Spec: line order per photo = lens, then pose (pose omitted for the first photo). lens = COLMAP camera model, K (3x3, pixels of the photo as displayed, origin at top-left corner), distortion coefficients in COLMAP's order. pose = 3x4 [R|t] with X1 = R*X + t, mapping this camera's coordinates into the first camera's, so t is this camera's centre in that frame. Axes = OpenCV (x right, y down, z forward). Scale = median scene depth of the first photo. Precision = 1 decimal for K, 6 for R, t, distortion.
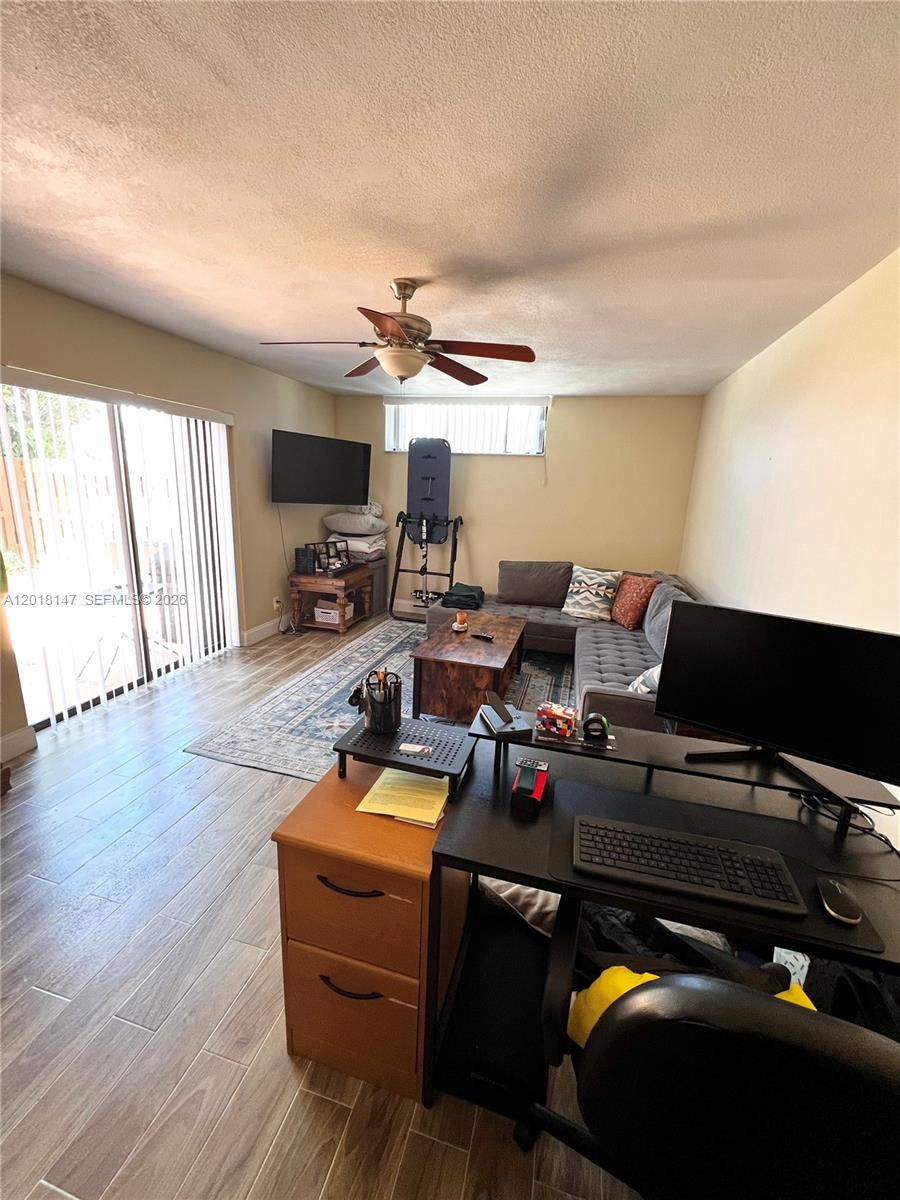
lens RADIAL K [[480.4, 0, 452.4], [0, 480.4, 595.8], [0, 0, 1]] dist [-0.002544, 0.000566]
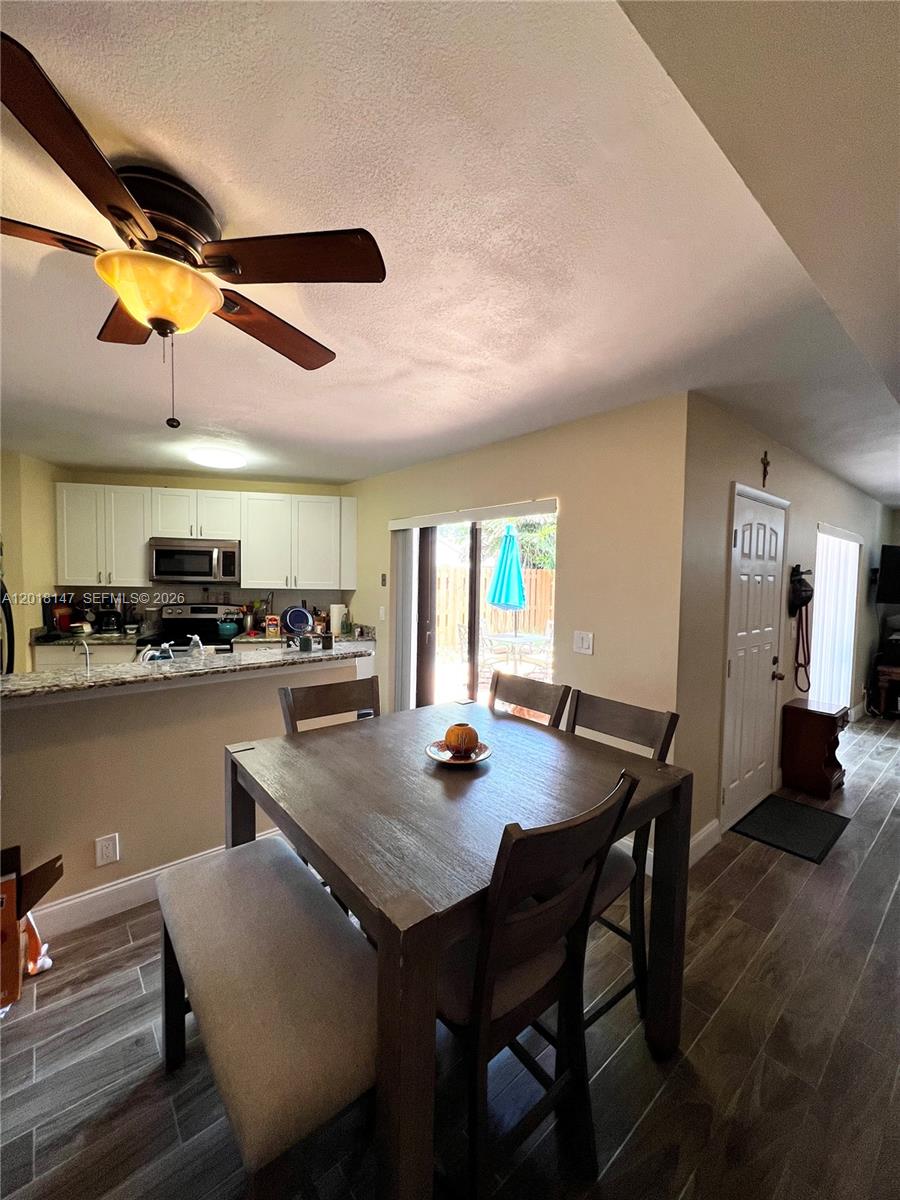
lens RADIAL K [[480.4, 0, 449.9], [0, 480.4, 598.8], [0, 0, 1]] dist [-0.002544, 0.000566]
pose [[0.820194, 0.006844, -0.572045, -0.706336], [-0.117037, 0.980787, -0.156073, 0.134366], [0.559986, 0.194961, 0.805237, -0.701905]]
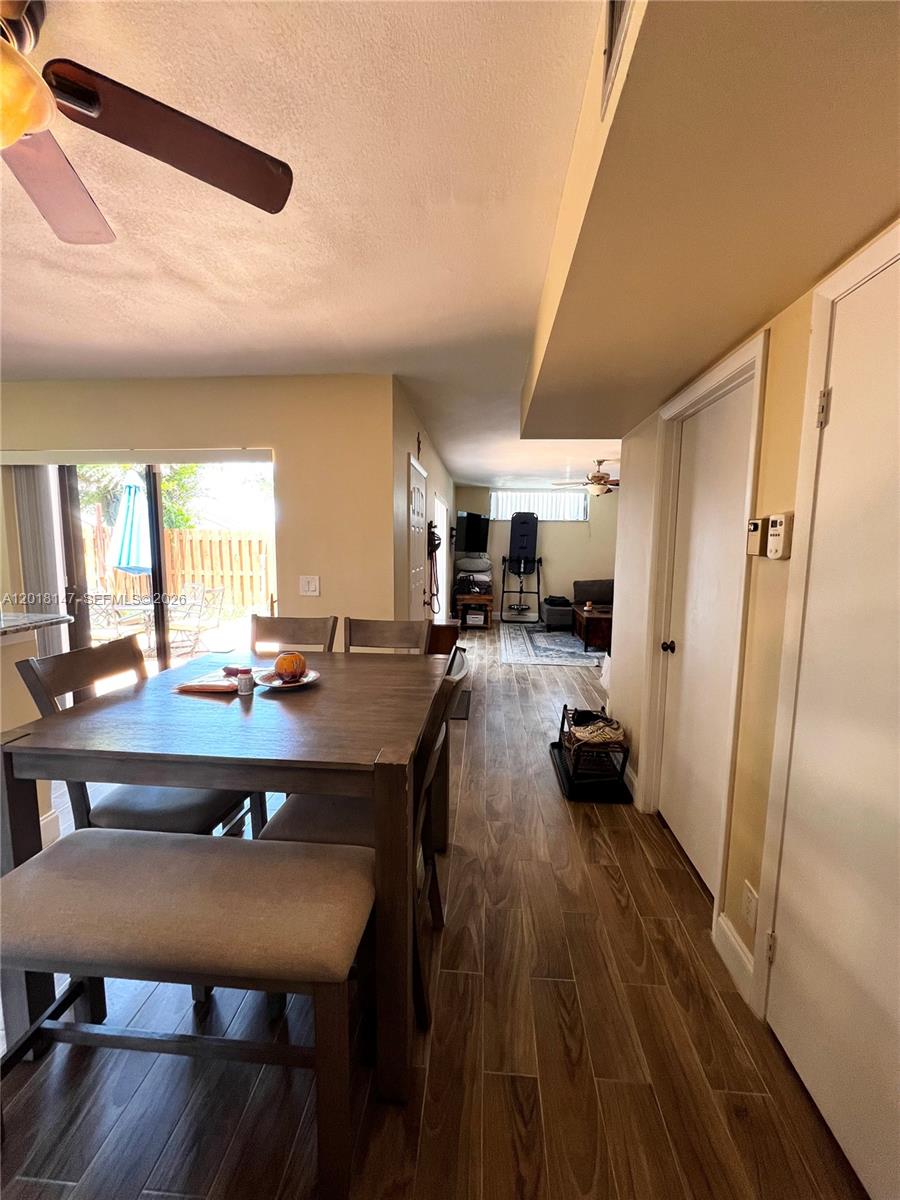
lens RADIAL K [[480.4, 0, 451.9], [0, 480.4, 598.1], [0, 0, 1]] dist [-0.002544, 0.000566]
pose [[0.982646, -0.051121, 0.178306, -0.877921], [0.070513, 0.992057, -0.104172, 0.186805], [-0.171564, 0.114937, 0.978445, -0.822594]]
